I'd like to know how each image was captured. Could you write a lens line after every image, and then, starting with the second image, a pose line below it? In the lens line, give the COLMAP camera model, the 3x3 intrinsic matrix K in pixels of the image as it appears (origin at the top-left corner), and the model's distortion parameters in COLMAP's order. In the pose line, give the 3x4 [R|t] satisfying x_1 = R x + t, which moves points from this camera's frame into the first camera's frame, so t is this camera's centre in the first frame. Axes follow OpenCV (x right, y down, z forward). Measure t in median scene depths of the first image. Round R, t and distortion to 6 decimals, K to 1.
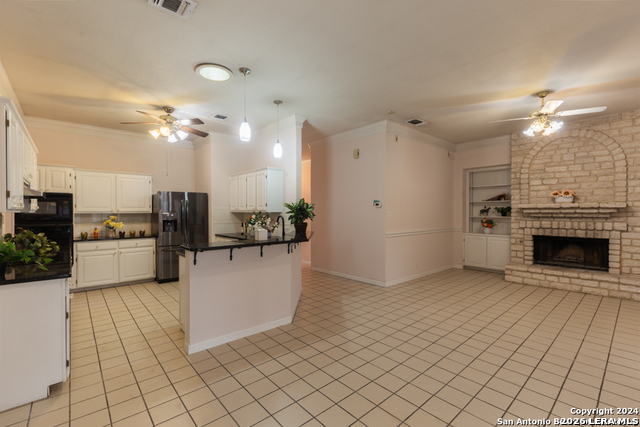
lens RADIAL K [[284.6, 0, 316.1], [0, 284.6, 213.1], [0, 0, 1]] dist [0.010412, -0.000794]
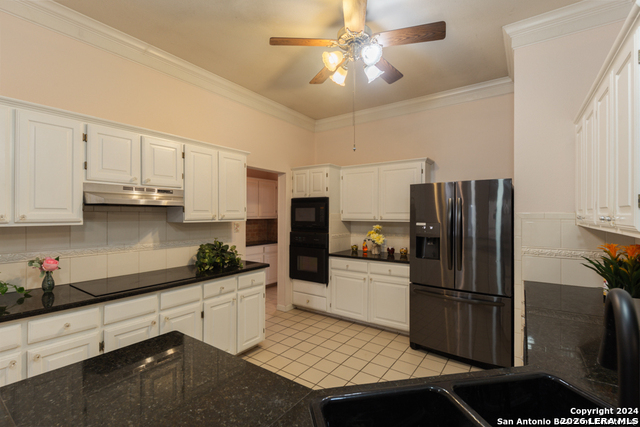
lens RADIAL K [[295.4, 0, 315.5], [0, 295.4, 212.8], [0, 0, 1]] dist [0.004386, 0.000181]
pose [[0.240814, -0.003329, -0.970566, -0.027077], [-0.006873, 0.999963, -0.005135, -0.016656], [0.970547, 0.007907, 0.240782, 0.684974]]
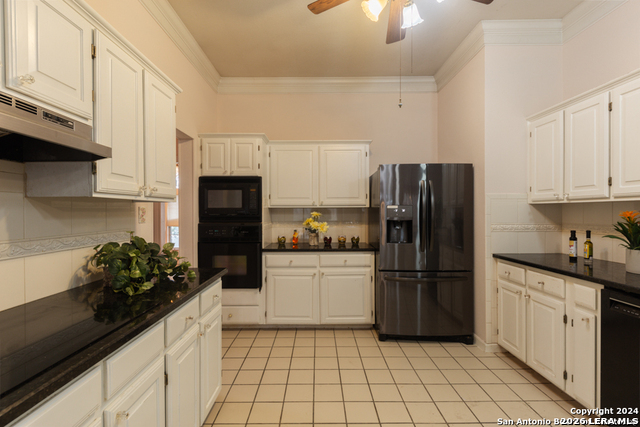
lens RADIAL K [[295.4, 0, 319.2], [0, 295.4, 213.4], [0, 0, 1]] dist [0.004386, 0.000181]
pose [[0.760886, 0.002234, -0.648881, -0.288090], [-0.001429, 0.999997, 0.001766, 0.012086], [0.648884, -0.000416, 0.760888, 0.522413]]
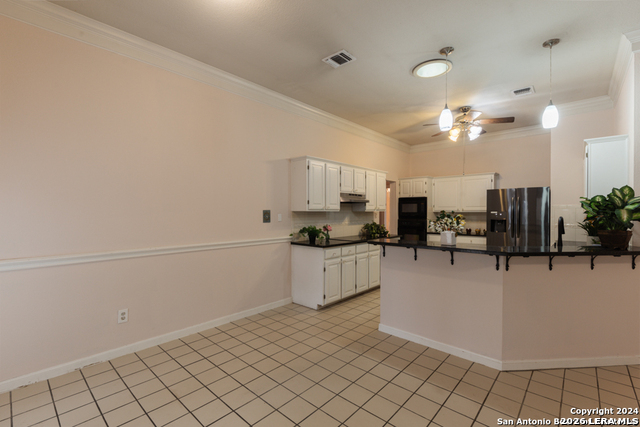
lens RADIAL K [[284.6, 0, 317.0], [0, 284.6, 214.9], [0, 0, 1]] dist [0.010412, -0.000794]
pose [[0.118031, 0.015345, -0.992891, 0.359359], [-0.005076, 0.999877, 0.014849, -0.002089], [0.992997, 0.003288, 0.118094, 0.308901]]
